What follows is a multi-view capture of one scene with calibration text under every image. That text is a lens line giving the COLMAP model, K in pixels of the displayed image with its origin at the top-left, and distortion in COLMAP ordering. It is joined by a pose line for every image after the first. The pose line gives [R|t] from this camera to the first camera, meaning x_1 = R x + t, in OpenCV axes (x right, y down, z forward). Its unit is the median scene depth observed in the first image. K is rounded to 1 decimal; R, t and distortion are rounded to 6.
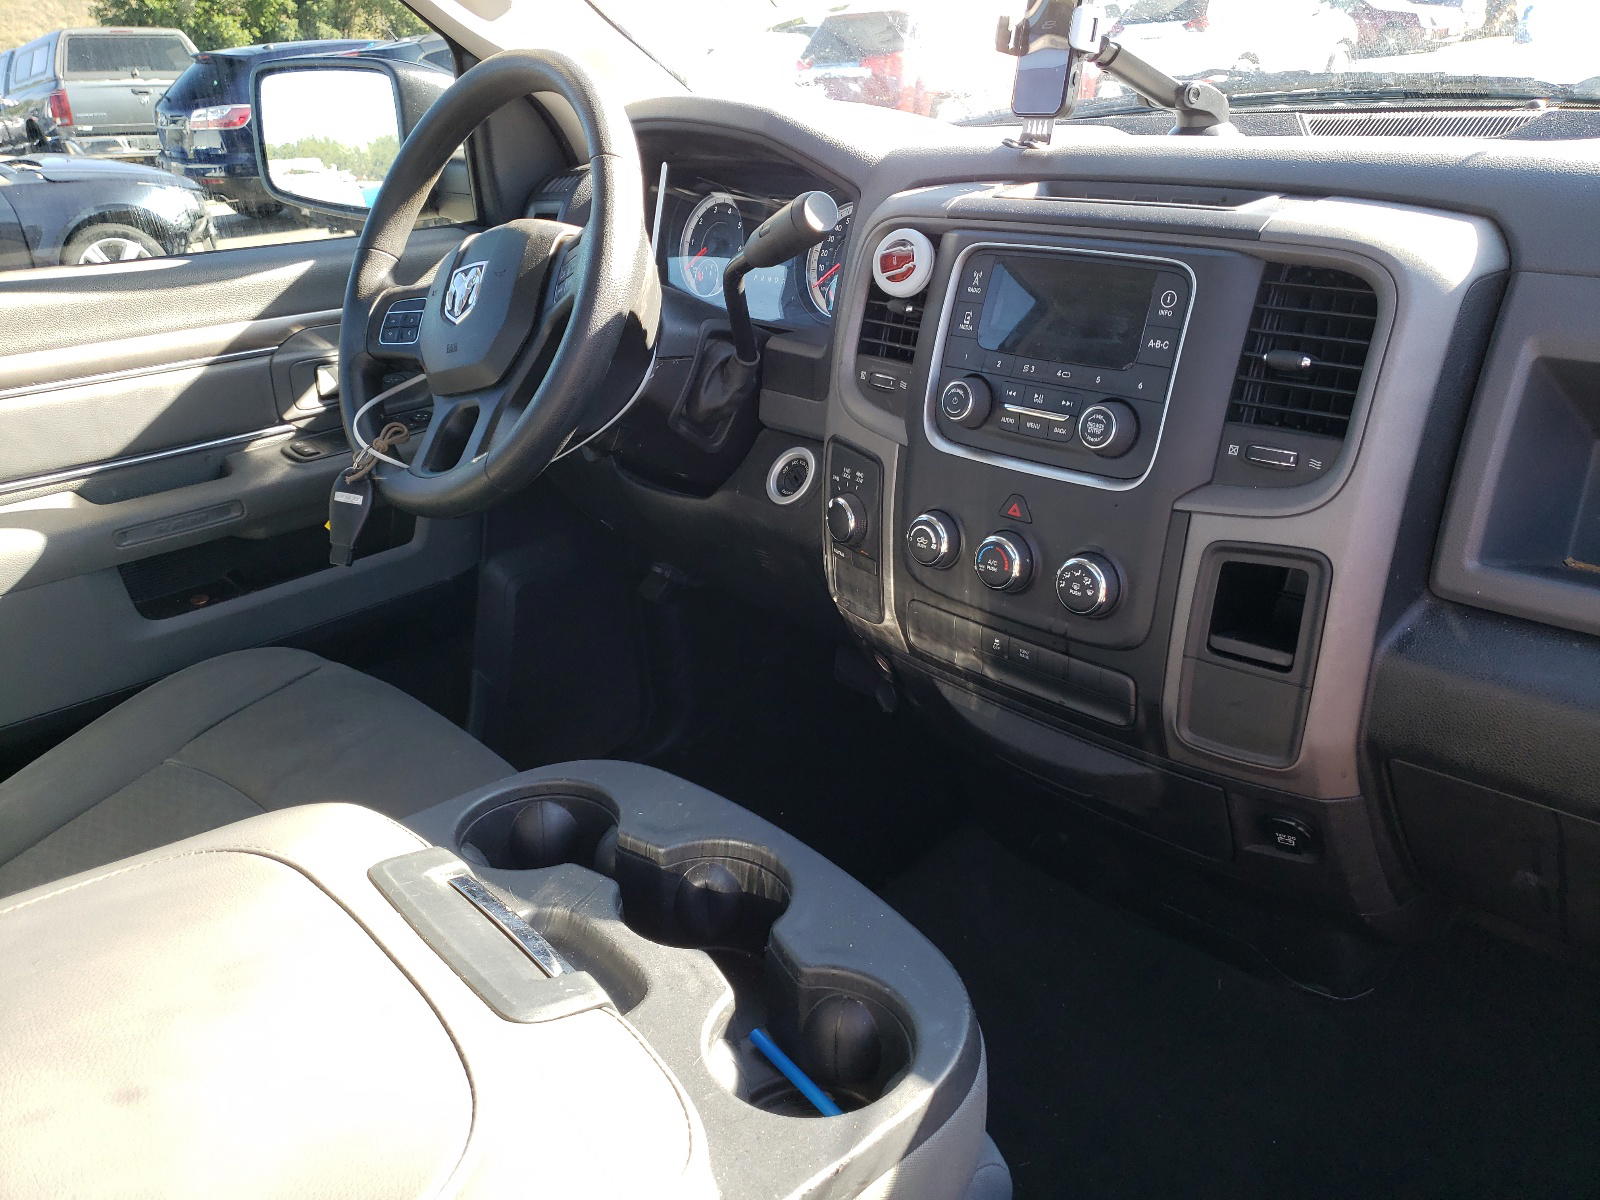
lens RADIAL K [[1227.1, 0, 800.0], [0, 1227.1, 600.0], [0, 0, 1]] dist [-0.004084, -0.002502]
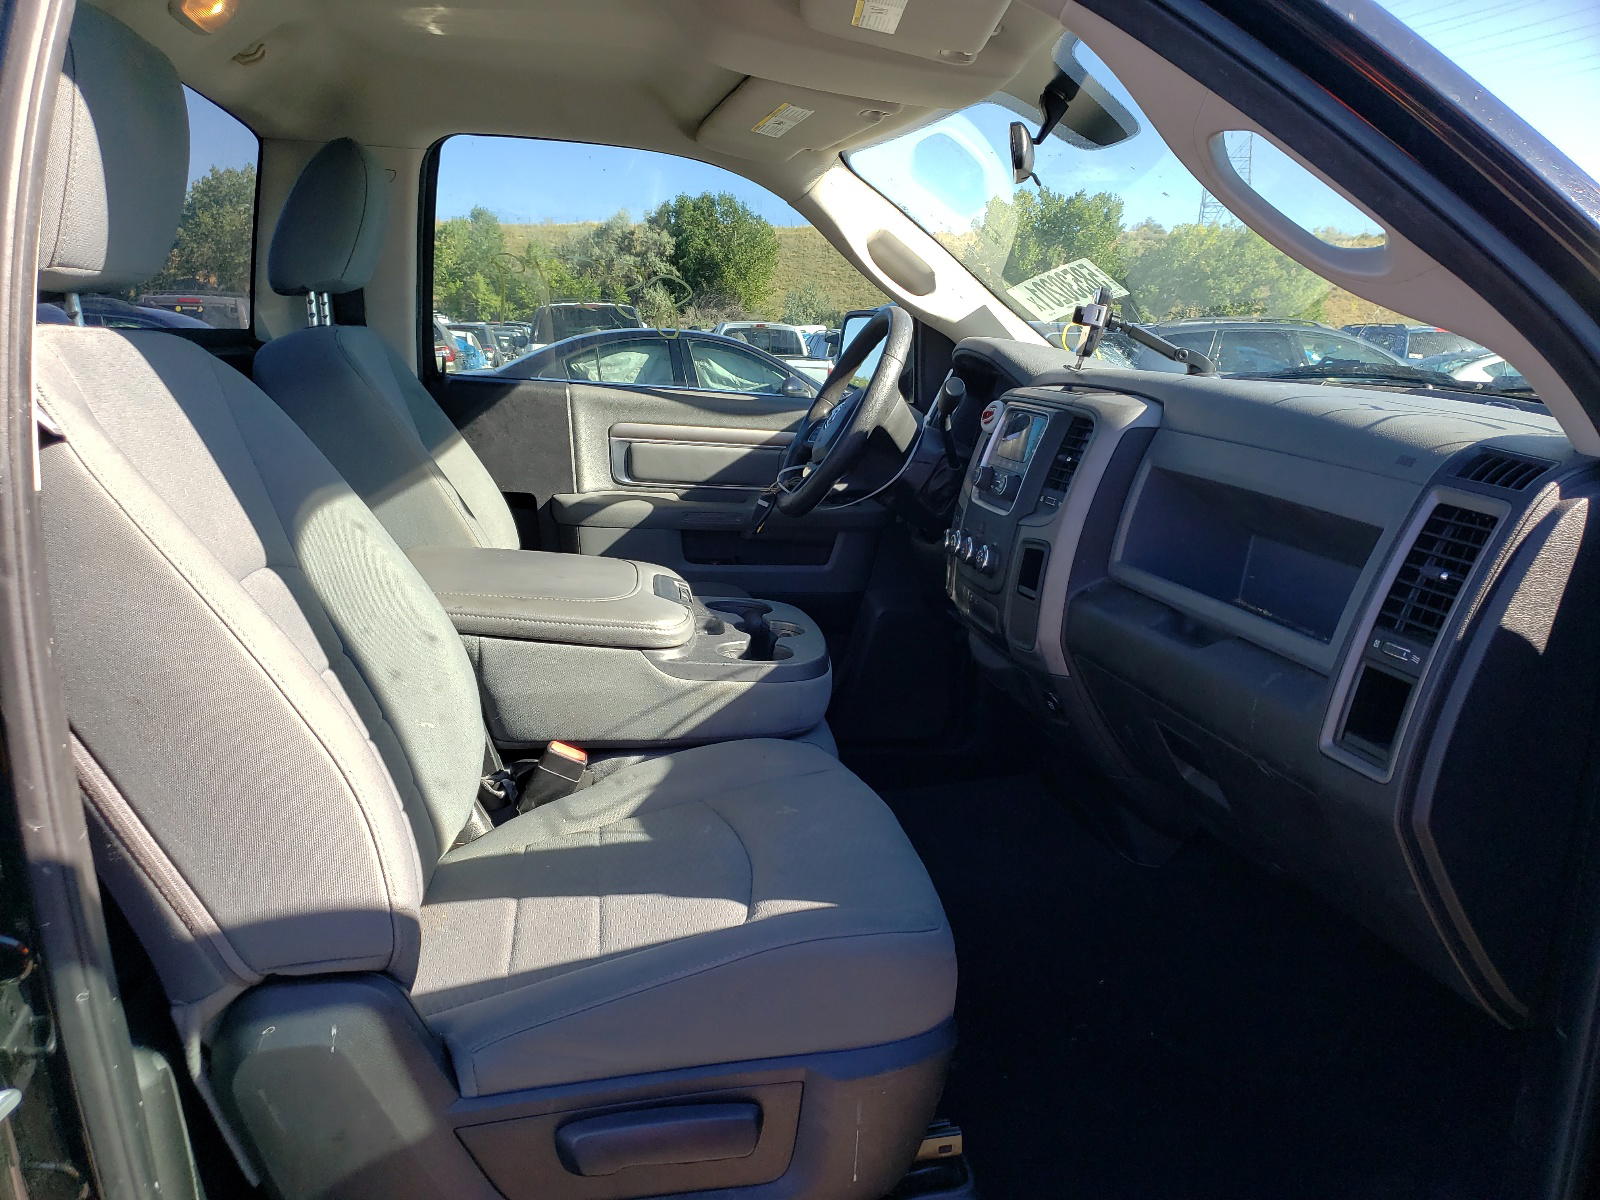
lens RADIAL K [[1227.1, 0, 800.0], [0, 1227.1, 600.0], [0, 0, 1]] dist [-0.004084, -0.002502]
pose [[0.809828, 0.189863, -0.555096, 0.907724], [-0.301271, 0.946482, -0.115791, 0.308145], [0.503404, 0.261005, 0.823688, -0.672903]]
